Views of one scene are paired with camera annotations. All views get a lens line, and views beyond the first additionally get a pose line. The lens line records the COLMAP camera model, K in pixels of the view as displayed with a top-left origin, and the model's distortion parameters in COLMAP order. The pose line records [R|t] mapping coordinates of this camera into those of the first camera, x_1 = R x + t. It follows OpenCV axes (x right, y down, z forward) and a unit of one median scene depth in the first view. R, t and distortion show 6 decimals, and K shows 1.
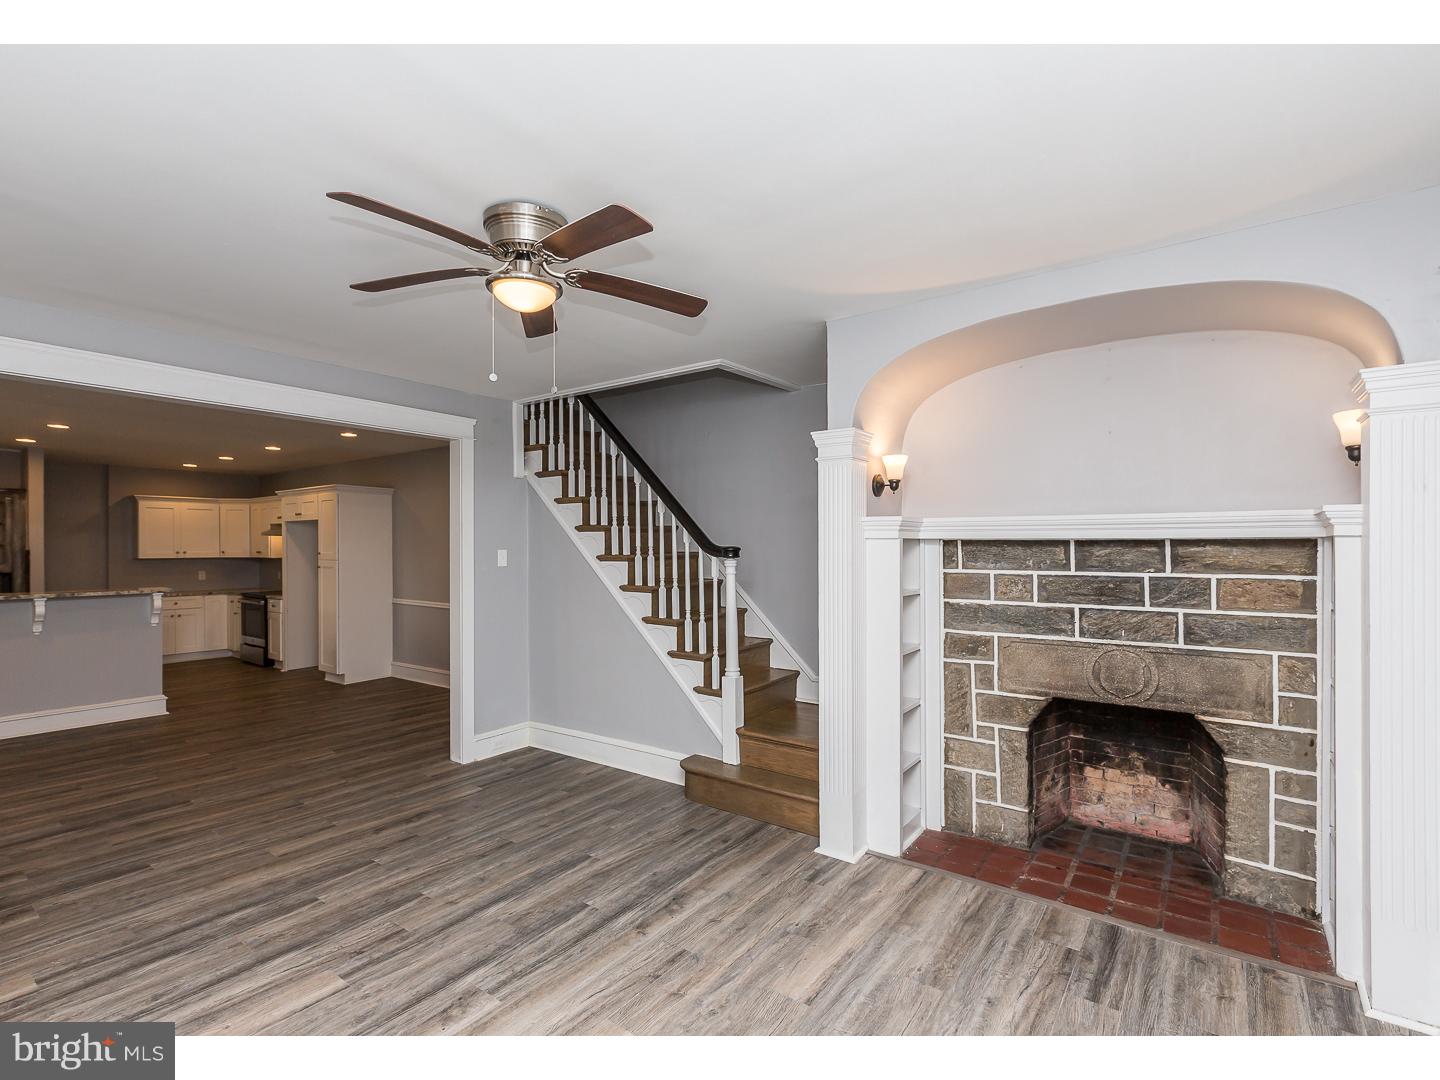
lens RADIAL K [[692.4, 0, 721.2], [0, 692.4, 550.7], [0, 0, 1]] dist [0.001686, 0.001432]
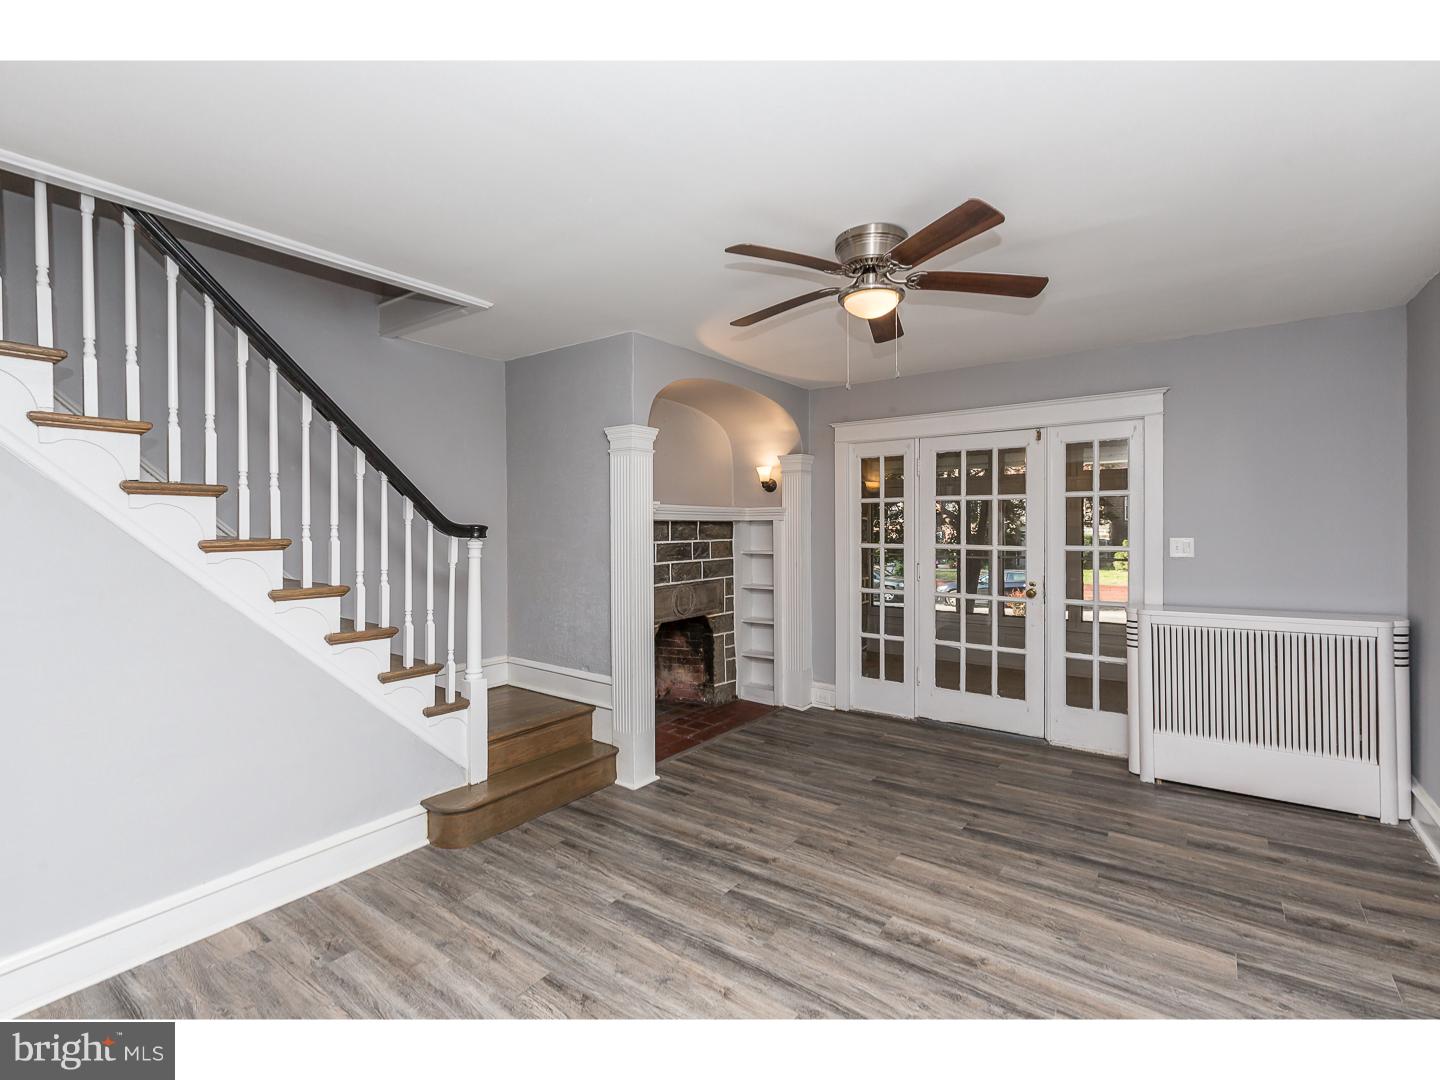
lens RADIAL K [[659.2, 0, 690.2], [0, 659.2, 537.7], [0, 0, 1]] dist [0.005076, -0.002722]
pose [[0.018902, -0.009781, 0.999774, -1.021358], [0.019773, 0.999760, 0.009407, 0.010013], [-0.999626, 0.019591, 0.019090, 0.947988]]
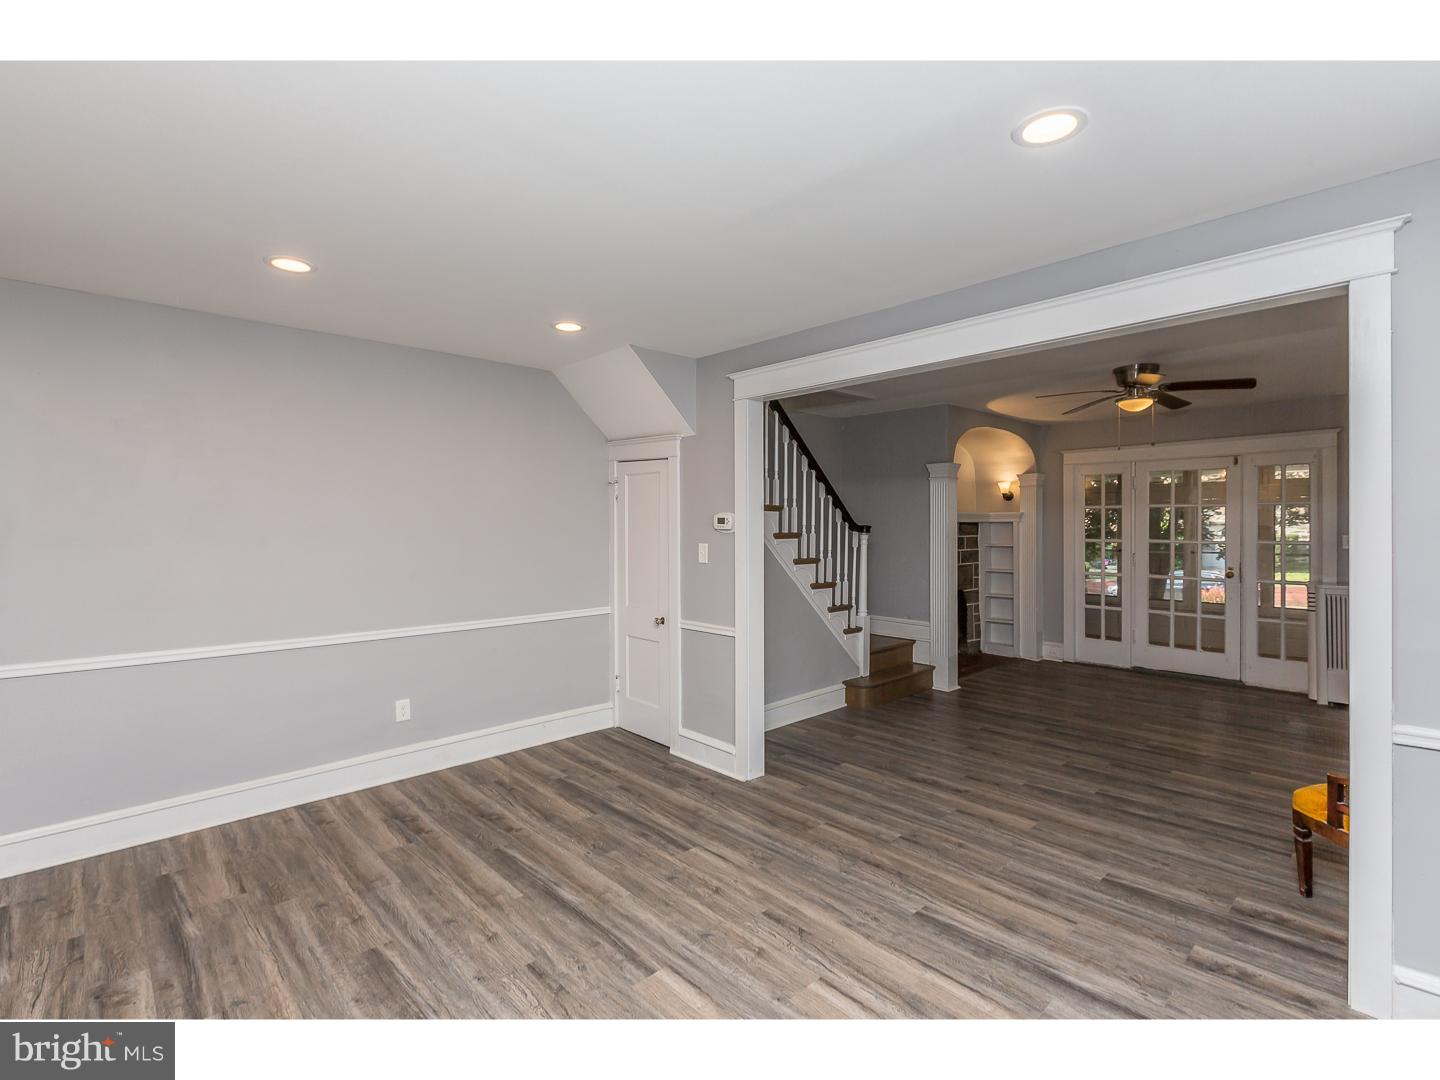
lens RADIAL K [[659.2, 0, 697.7], [0, 659.2, 530.9], [0, 0, 1]] dist [0.005076, -0.002722]
pose [[0.203208, -0.000378, 0.979136, -1.831849], [0.017266, 0.999846, -0.003197, 0.005706], [-0.978983, 0.017555, 0.203183, 1.388822]]
